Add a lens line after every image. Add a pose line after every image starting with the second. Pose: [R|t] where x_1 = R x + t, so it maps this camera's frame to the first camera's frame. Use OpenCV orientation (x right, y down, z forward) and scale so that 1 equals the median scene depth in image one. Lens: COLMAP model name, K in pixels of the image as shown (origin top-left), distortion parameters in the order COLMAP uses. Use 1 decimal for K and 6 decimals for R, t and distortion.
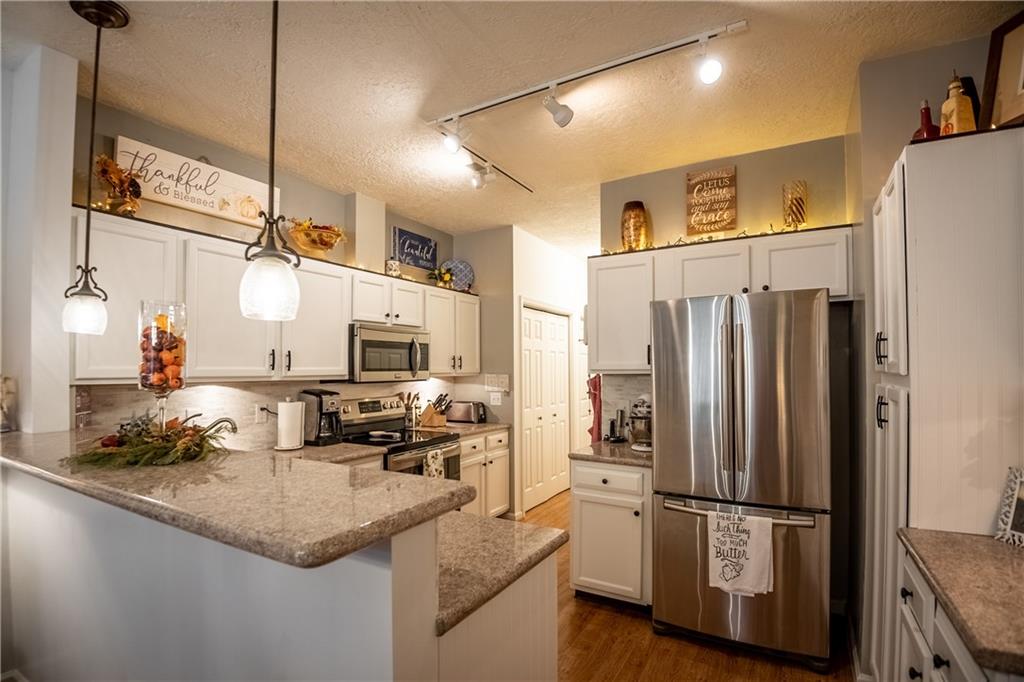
lens RADIAL K [[475.1, 0, 503.4], [0, 475.1, 361.1], [0, 0, 1]] dist [-0.026899, -0.004911]
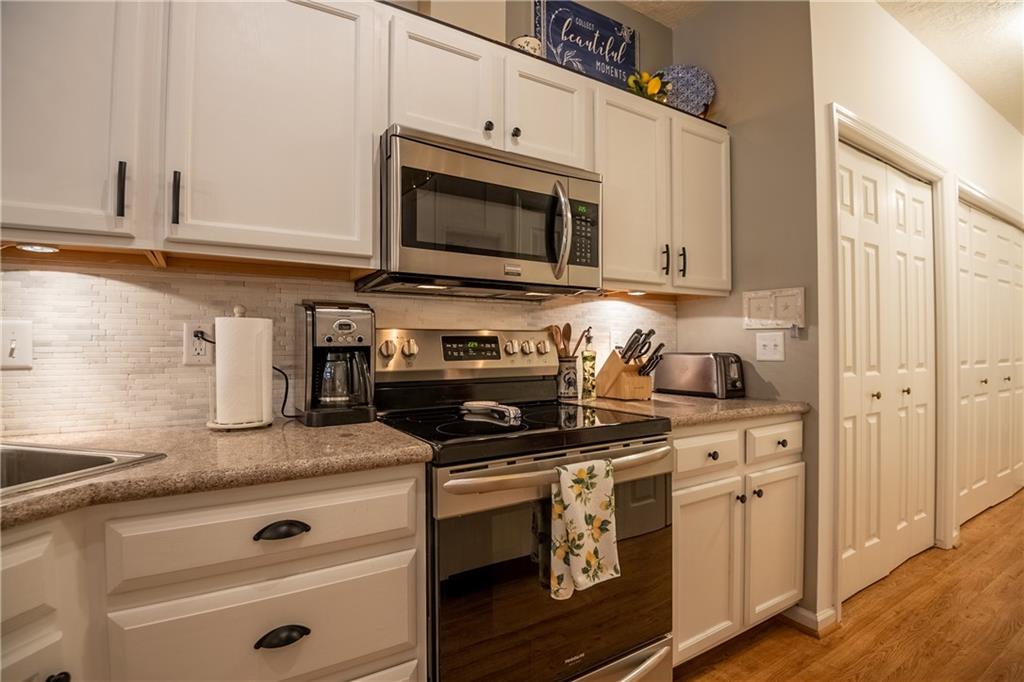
lens RADIAL K [[535.4, 0, 488.2], [0, 535.4, 340.2], [0, 0, 1]] dist [-0.021885, -0.004848]
pose [[0.886080, 0.002806, -0.463524, -0.021160], [0.005766, 0.999838, 0.017075, 0.073609], [0.463496, -0.017802, 0.885920, 0.500287]]
